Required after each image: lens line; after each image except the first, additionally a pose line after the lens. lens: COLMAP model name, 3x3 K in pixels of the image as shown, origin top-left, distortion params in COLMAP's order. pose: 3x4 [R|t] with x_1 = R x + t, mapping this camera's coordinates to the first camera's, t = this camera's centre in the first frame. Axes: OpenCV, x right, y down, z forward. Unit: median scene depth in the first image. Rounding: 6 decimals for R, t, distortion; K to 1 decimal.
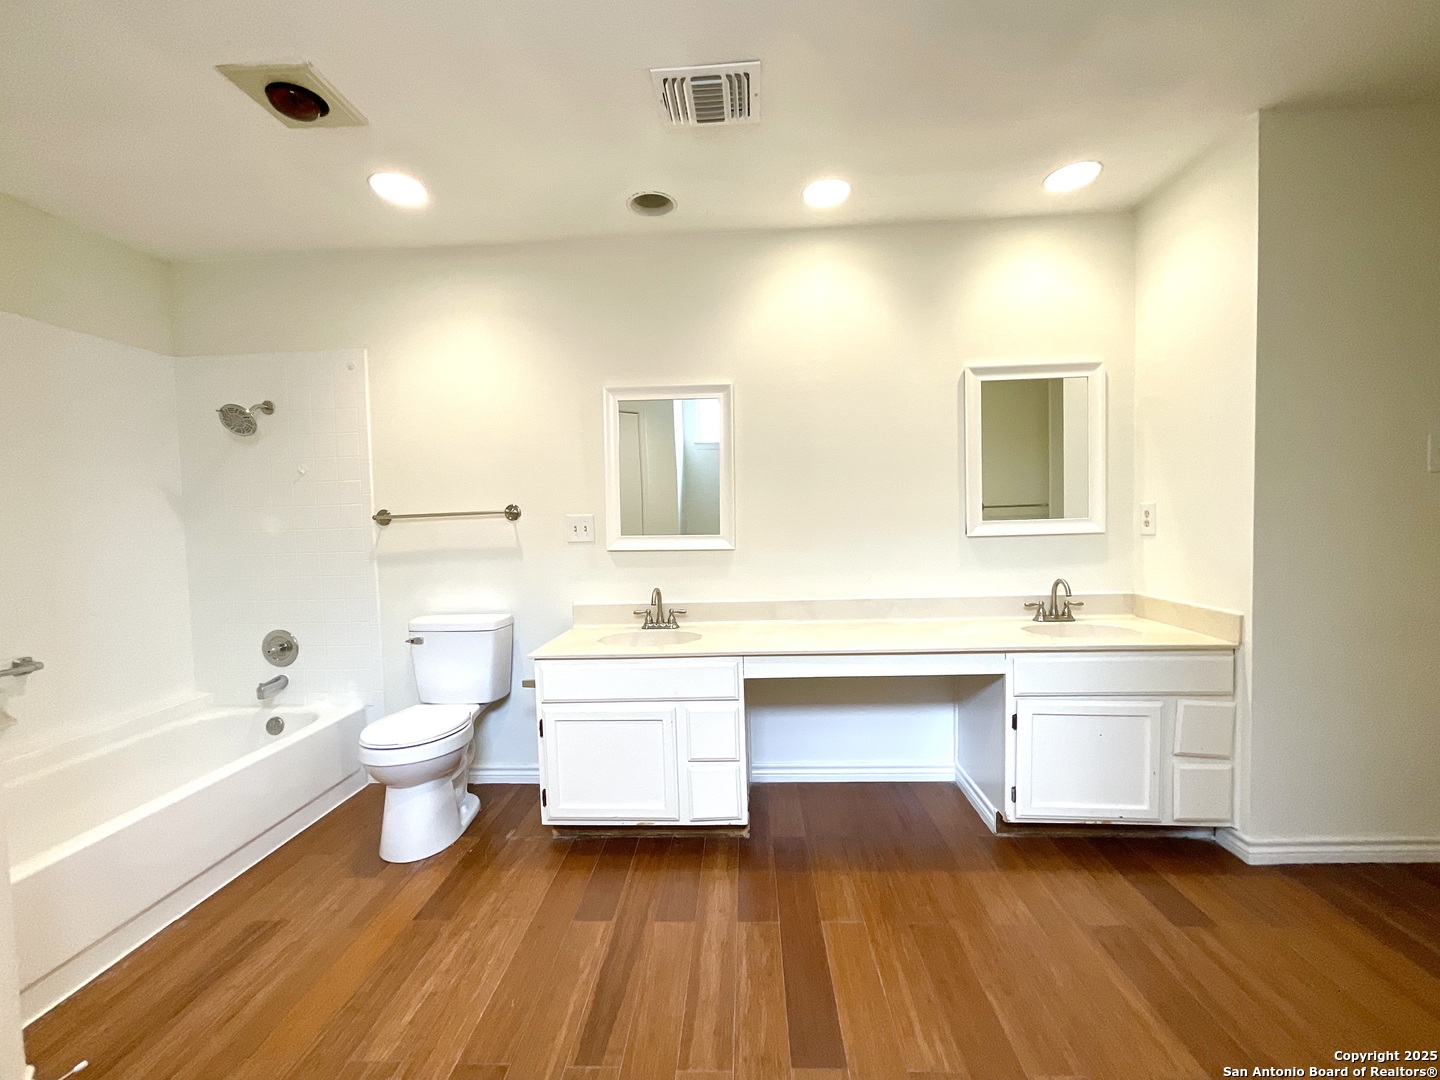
lens RADIAL K [[578.5, 0, 720.0], [0, 578.5, 540.0], [0, 0, 1]] dist [-0.000988, -0.000437]
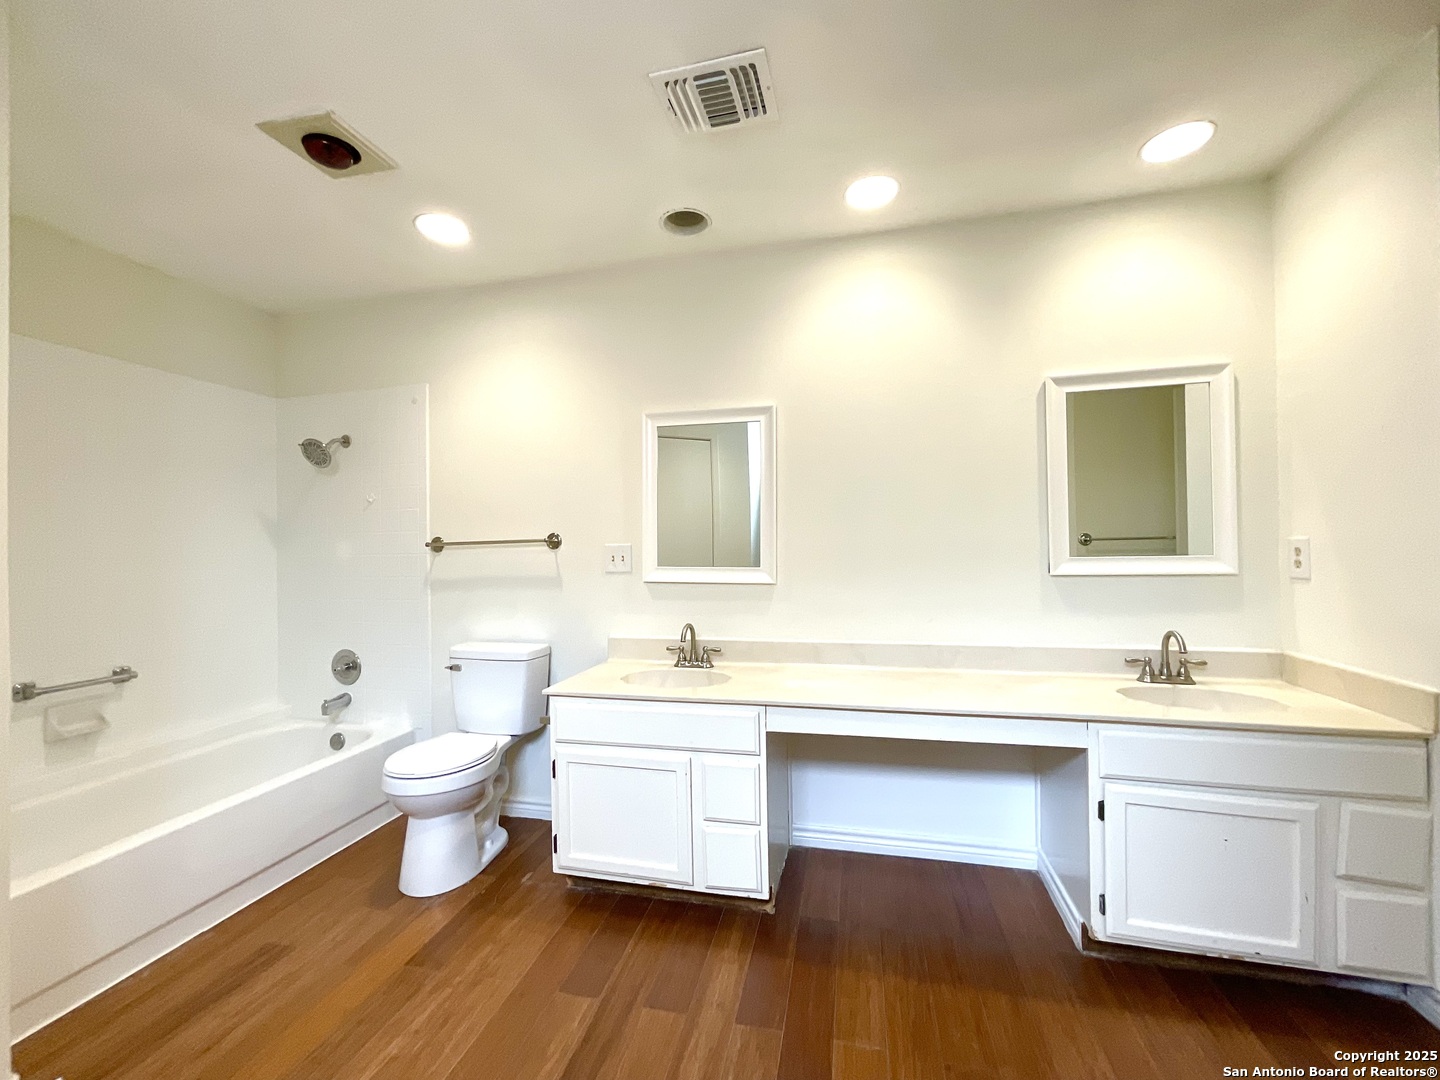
lens RADIAL K [[578.5, 0, 720.0], [0, 578.5, 540.0], [0, 0, 1]] dist [-0.000988, -0.000437]
pose [[0.983135, 0.010325, -0.182588, 0.120891], [-0.018741, 0.998837, -0.044425, -0.012219], [0.181917, 0.047098, 0.982185, 0.093232]]
